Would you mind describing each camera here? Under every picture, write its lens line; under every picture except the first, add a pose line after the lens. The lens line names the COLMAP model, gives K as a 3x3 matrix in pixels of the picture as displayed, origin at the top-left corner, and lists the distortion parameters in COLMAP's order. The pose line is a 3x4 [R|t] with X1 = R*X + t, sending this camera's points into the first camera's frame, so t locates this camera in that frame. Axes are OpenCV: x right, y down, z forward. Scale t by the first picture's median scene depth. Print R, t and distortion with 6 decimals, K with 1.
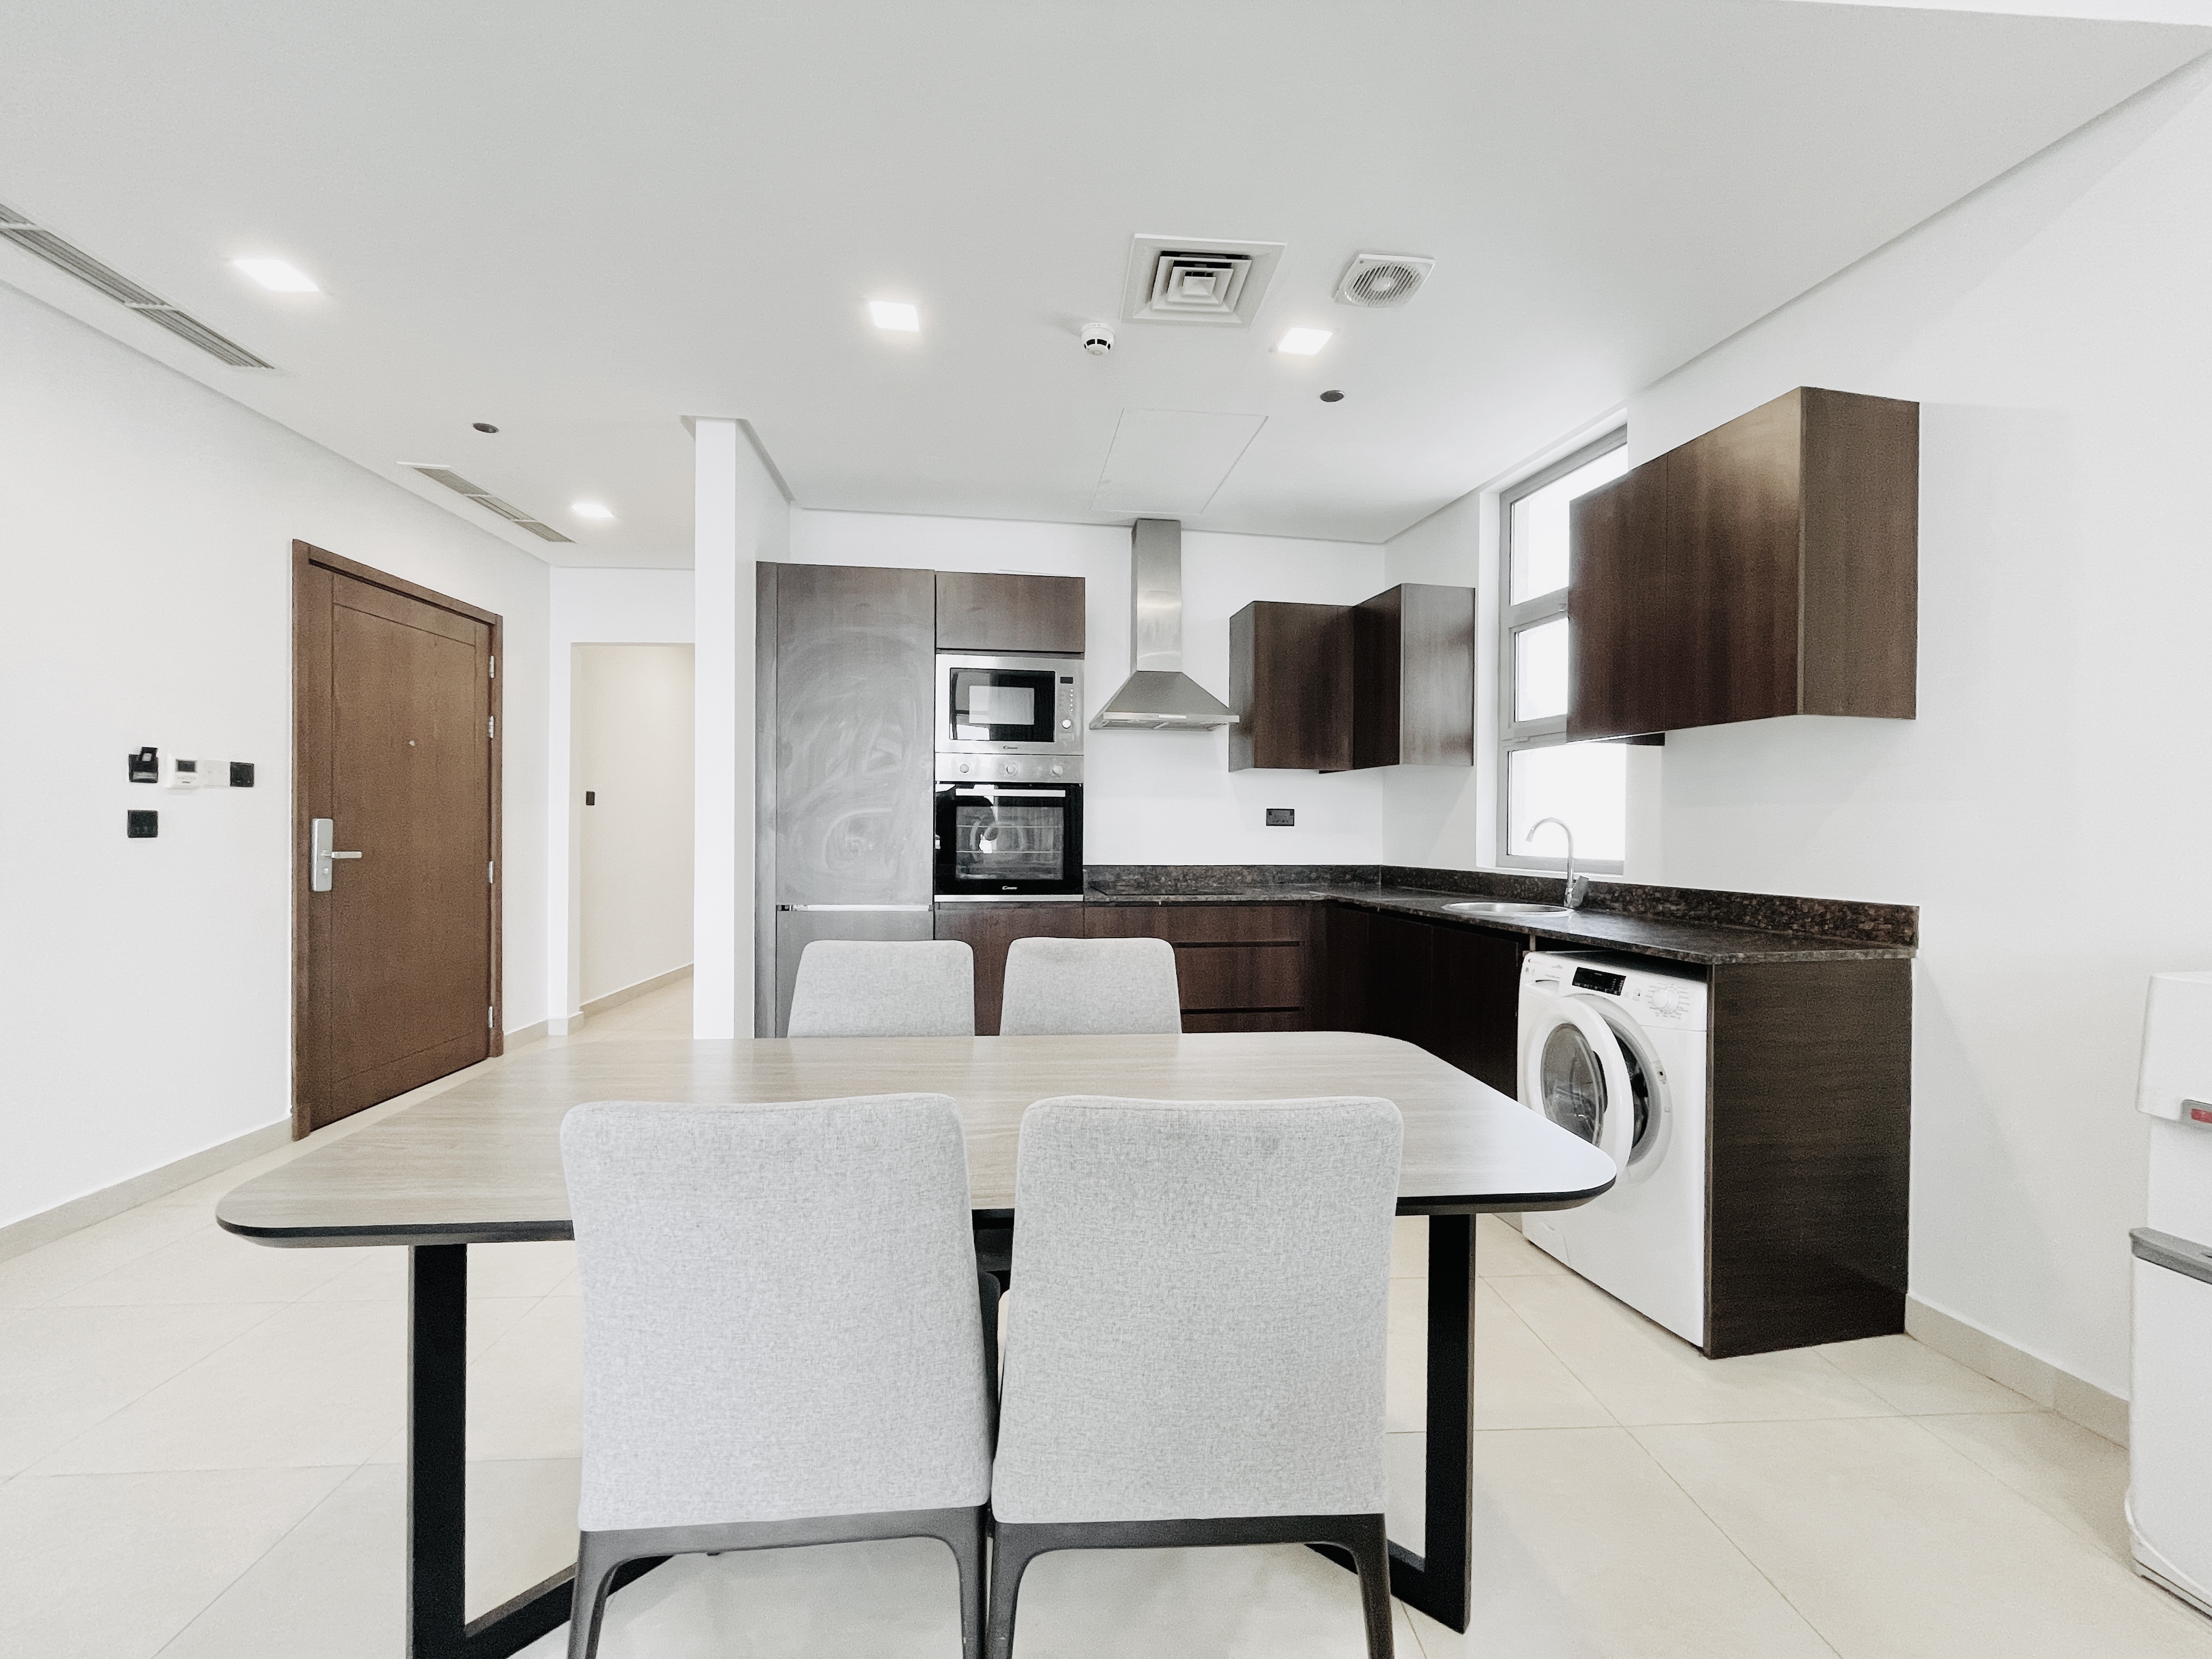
lens RADIAL K [[905.8, 0, 1102.5], [0, 905.8, 833.8], [0, 0, 1]] dist [-0.003256, -0.000214]
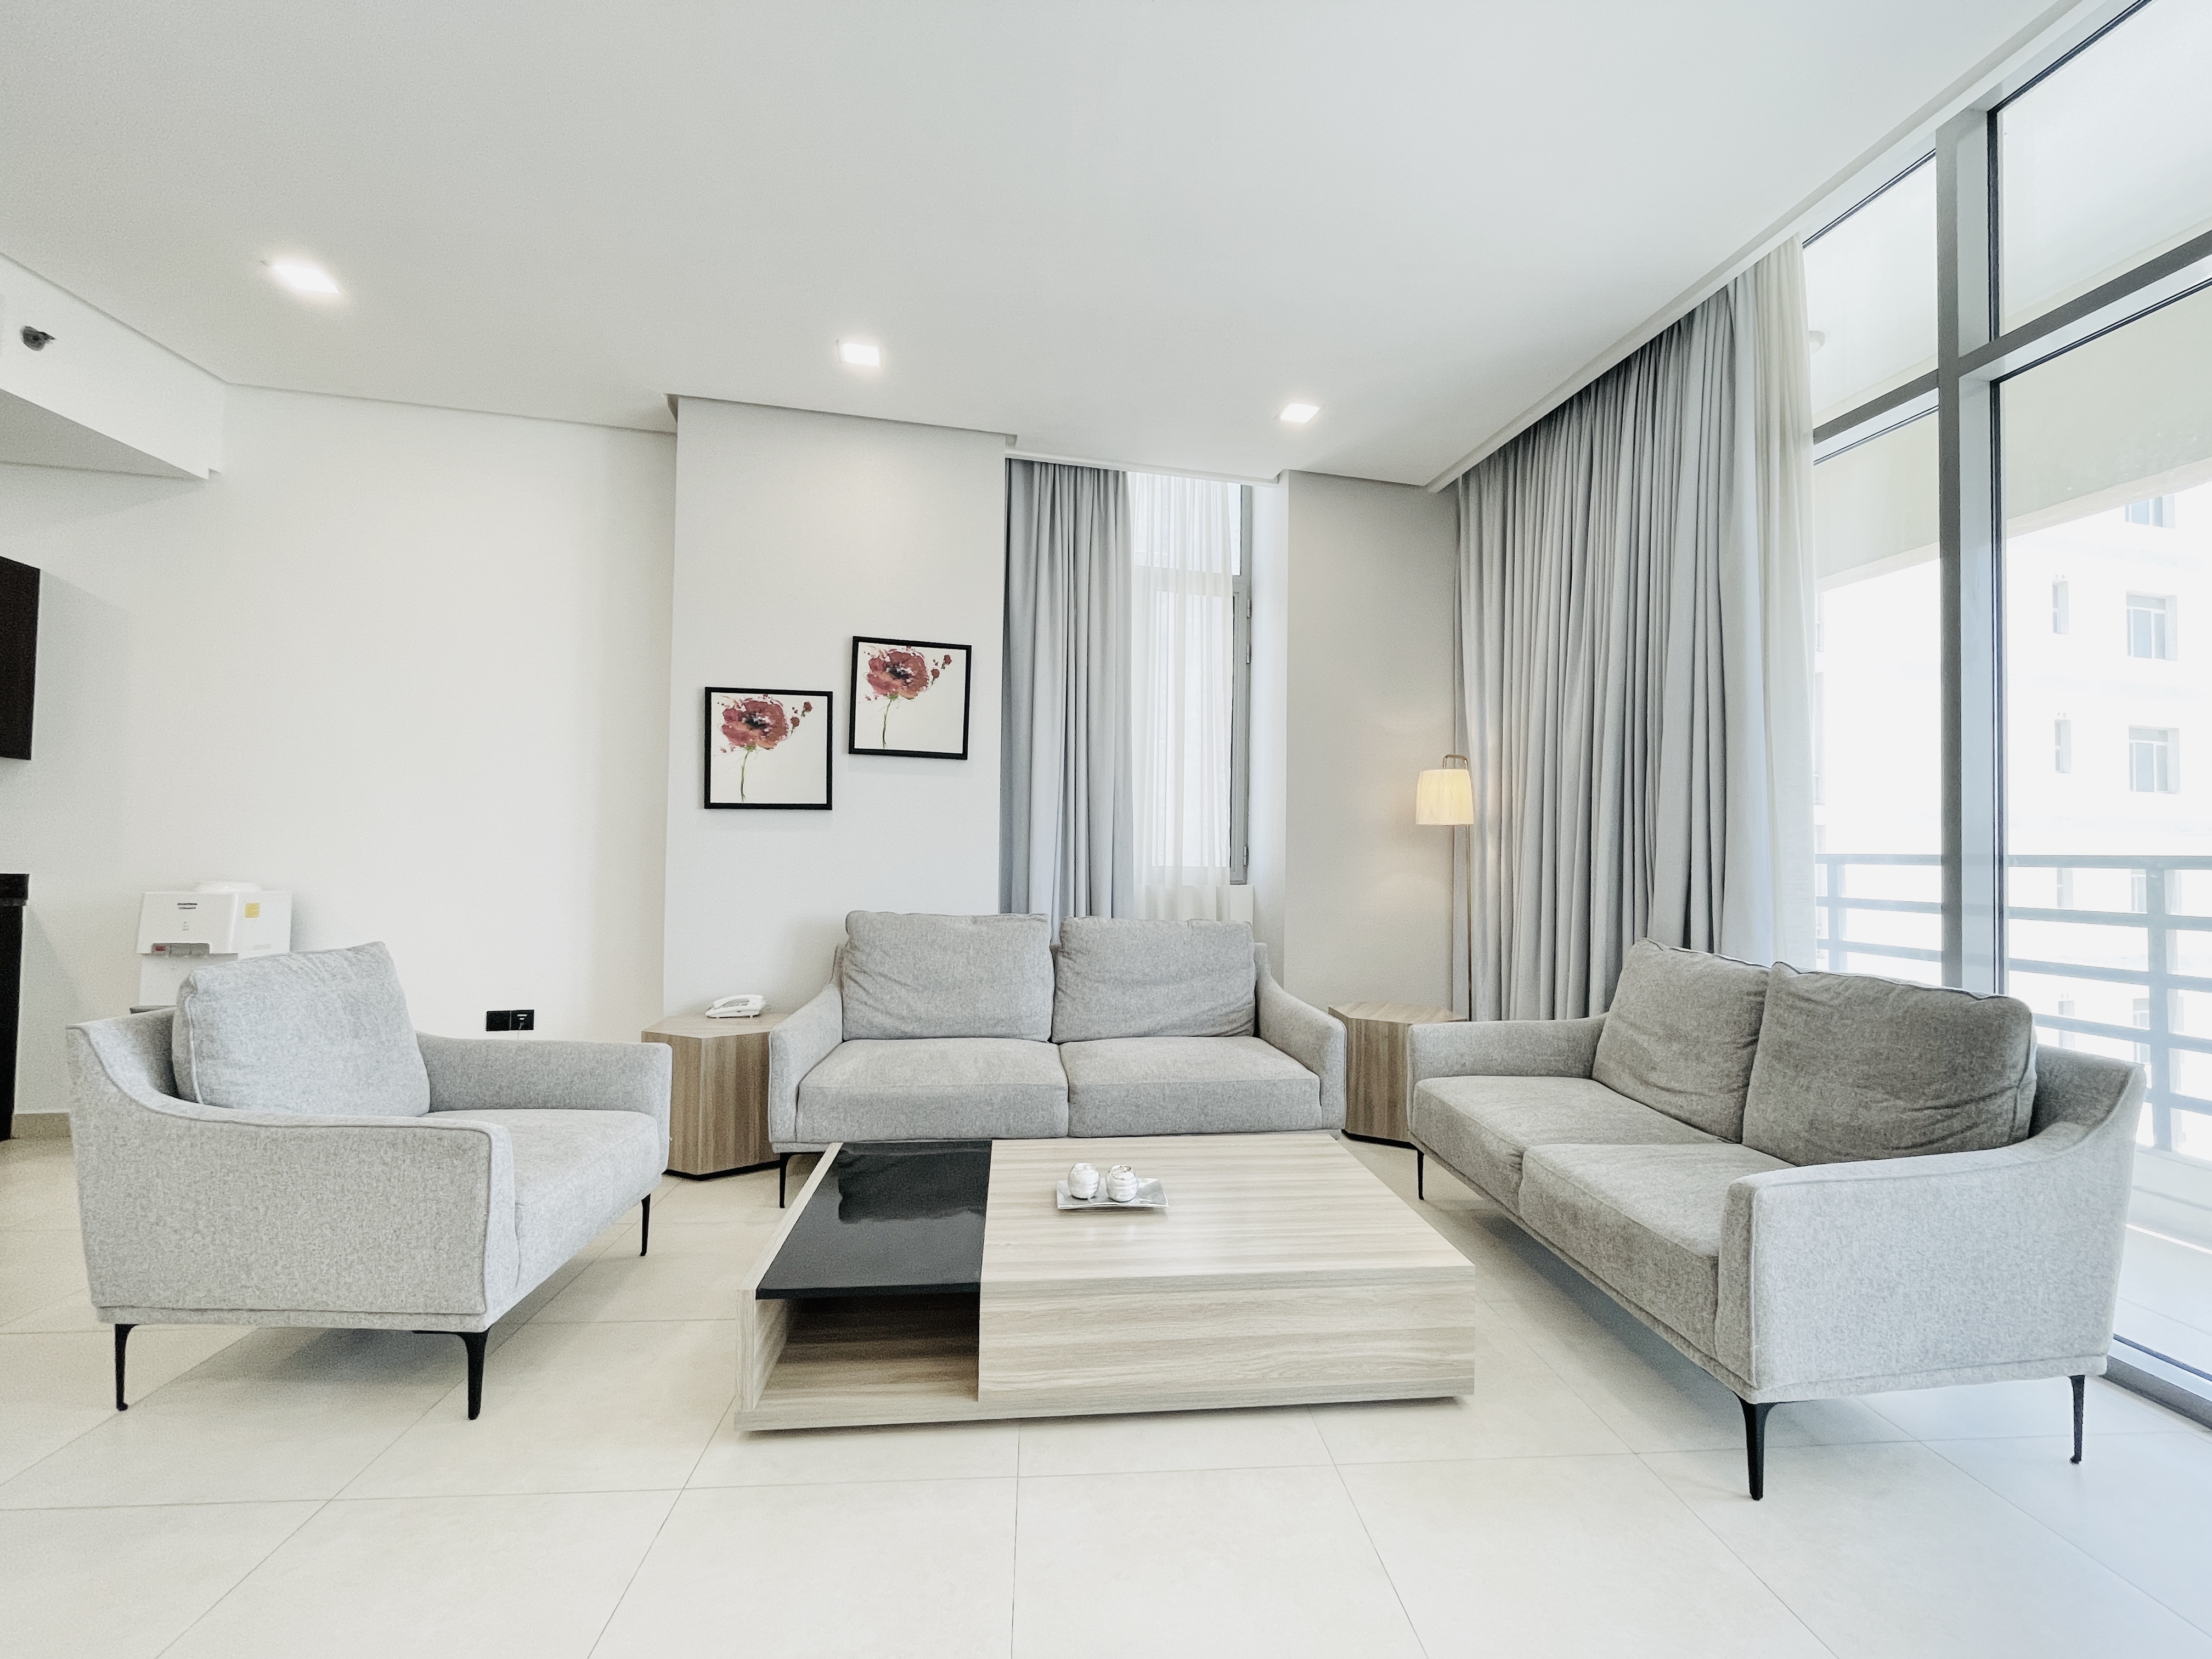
lens RADIAL K [[905.8, 0, 1108.4], [0, 905.8, 832.7], [0, 0, 1]] dist [-0.003256, -0.000214]
pose [[-0.033262, 0.018299, 0.999279, -0.462882], [-0.010977, 0.999765, -0.018673, 0.006758], [-0.999386, -0.011591, -0.033053, -0.524827]]
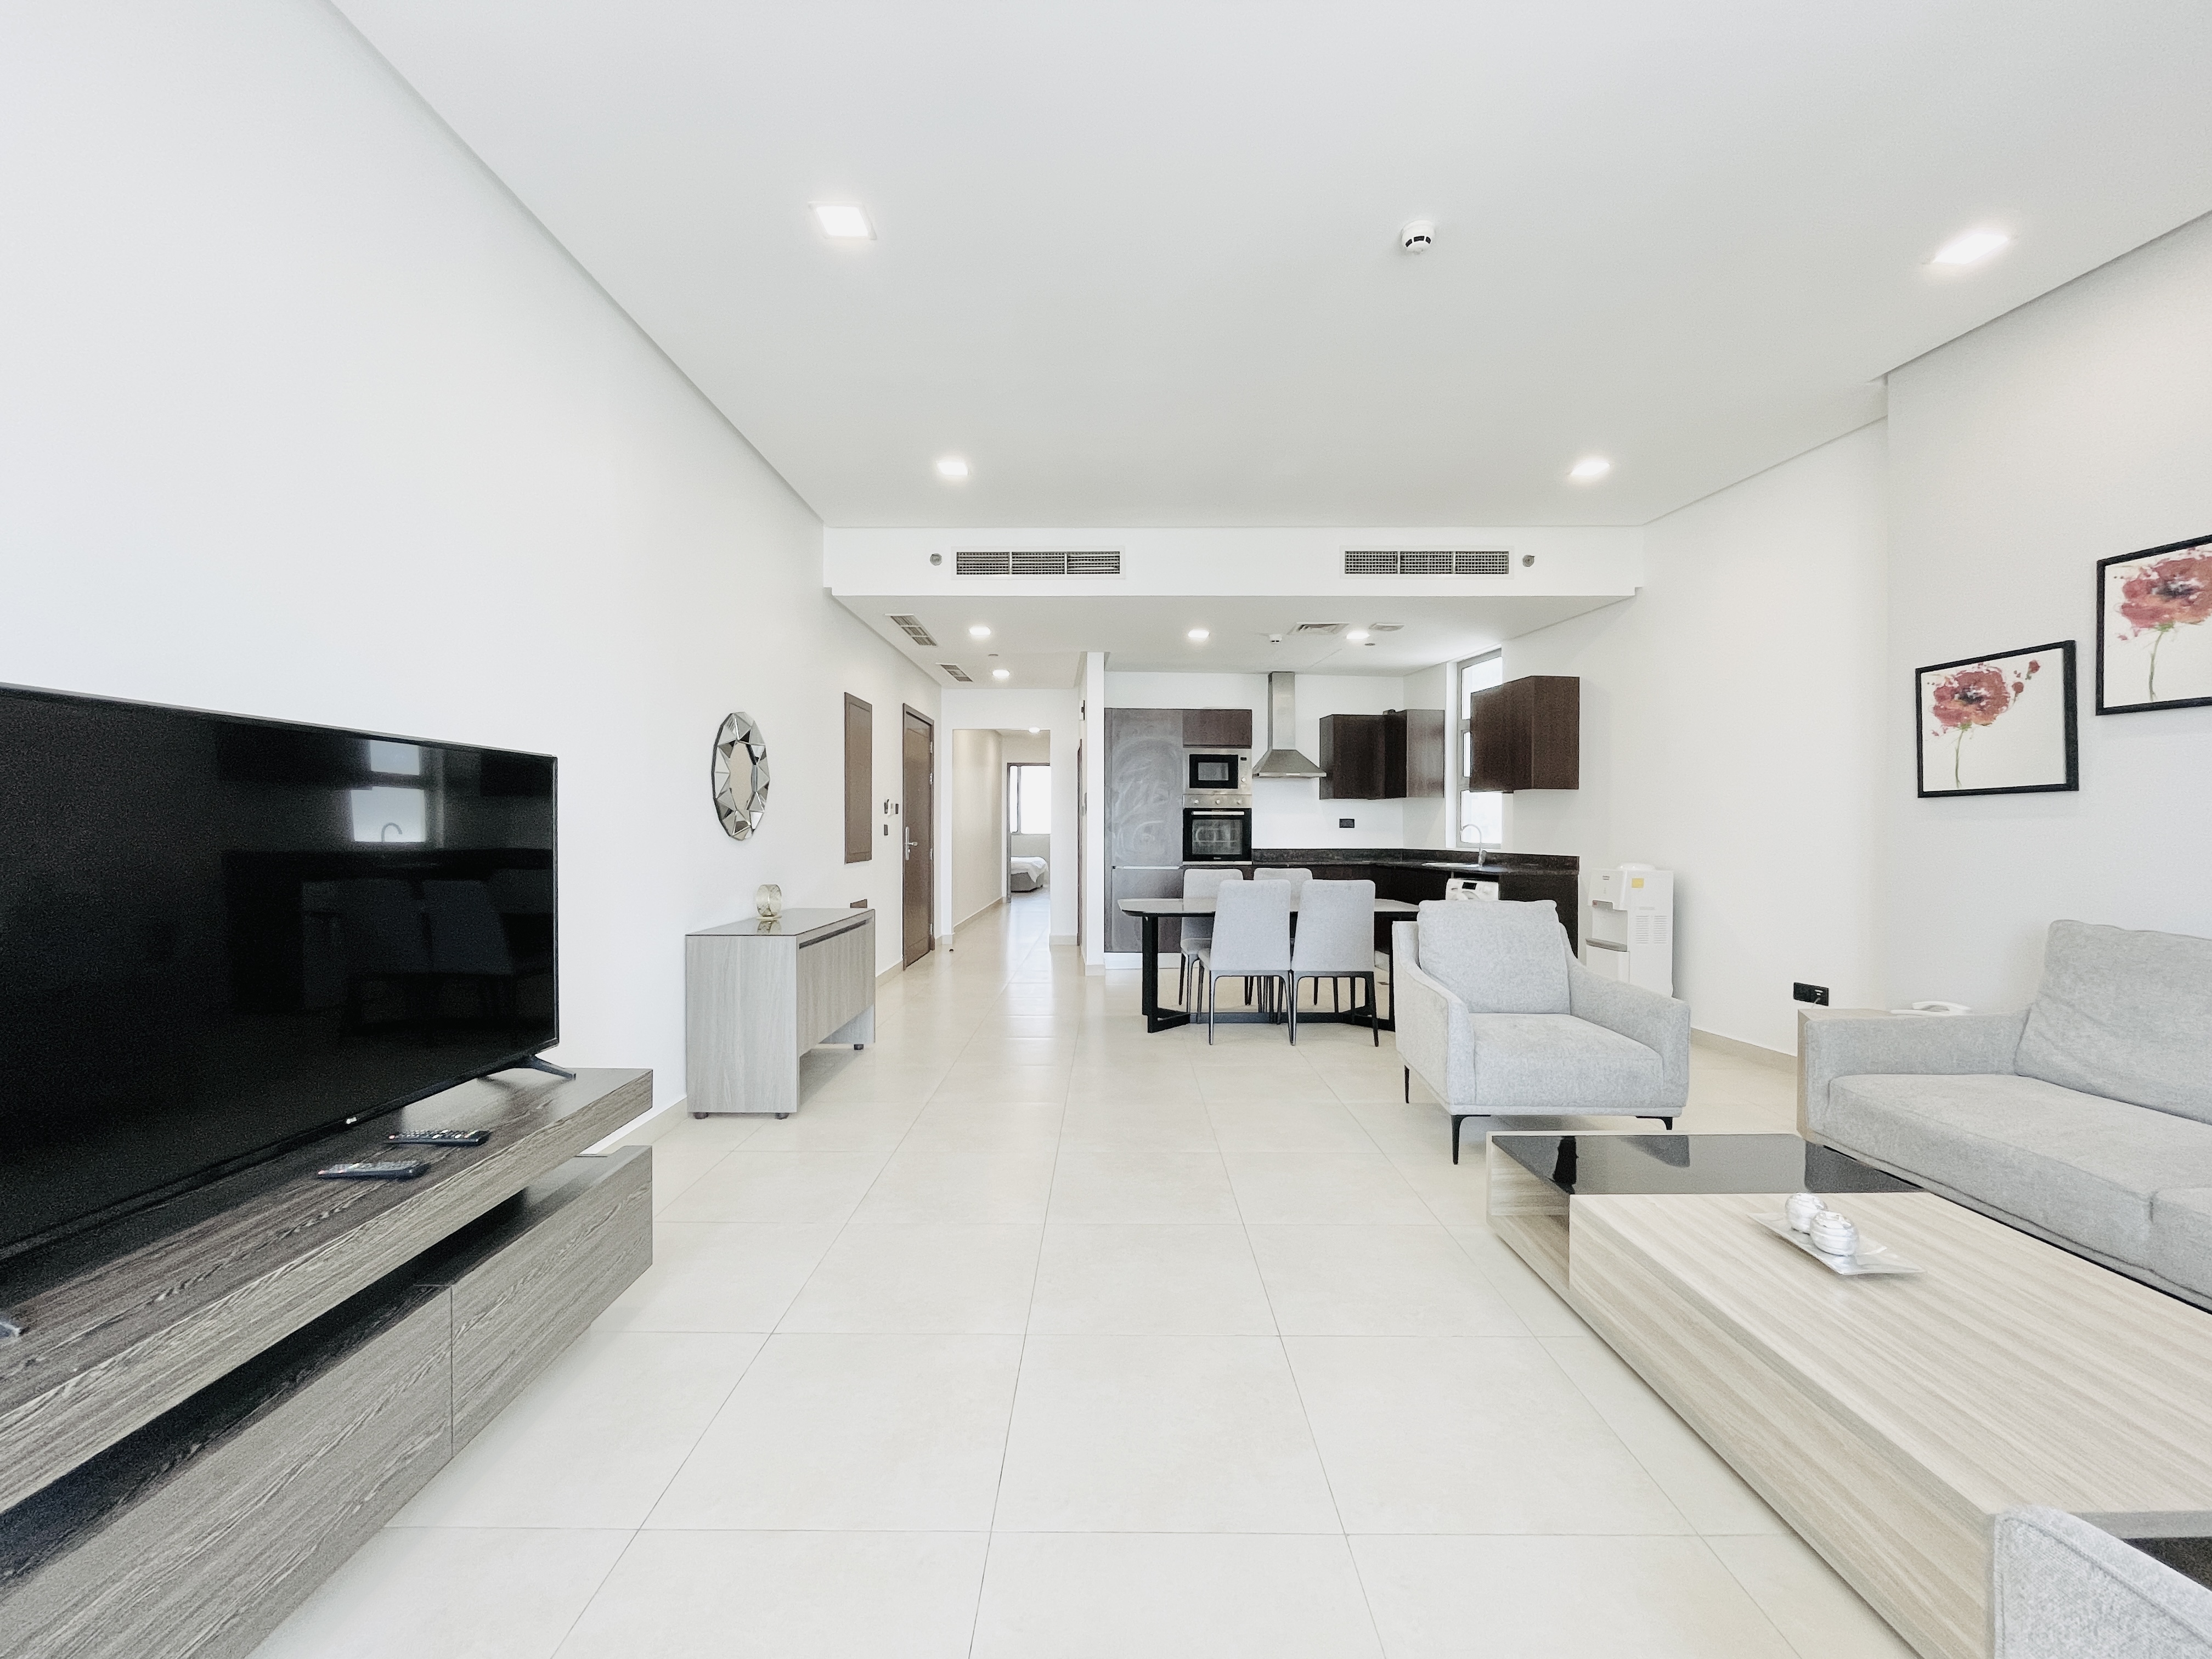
lens RADIAL K [[905.8, 0, 1103.9], [0, 905.8, 829.1], [0, 0, 1]] dist [-0.003256, -0.000214]
pose [[0.998575, -0.004677, -0.053169, -0.247162], [0.004489, 0.999983, -0.003653, -0.001677], [0.053185, 0.003409, 0.998579, -1.085366]]
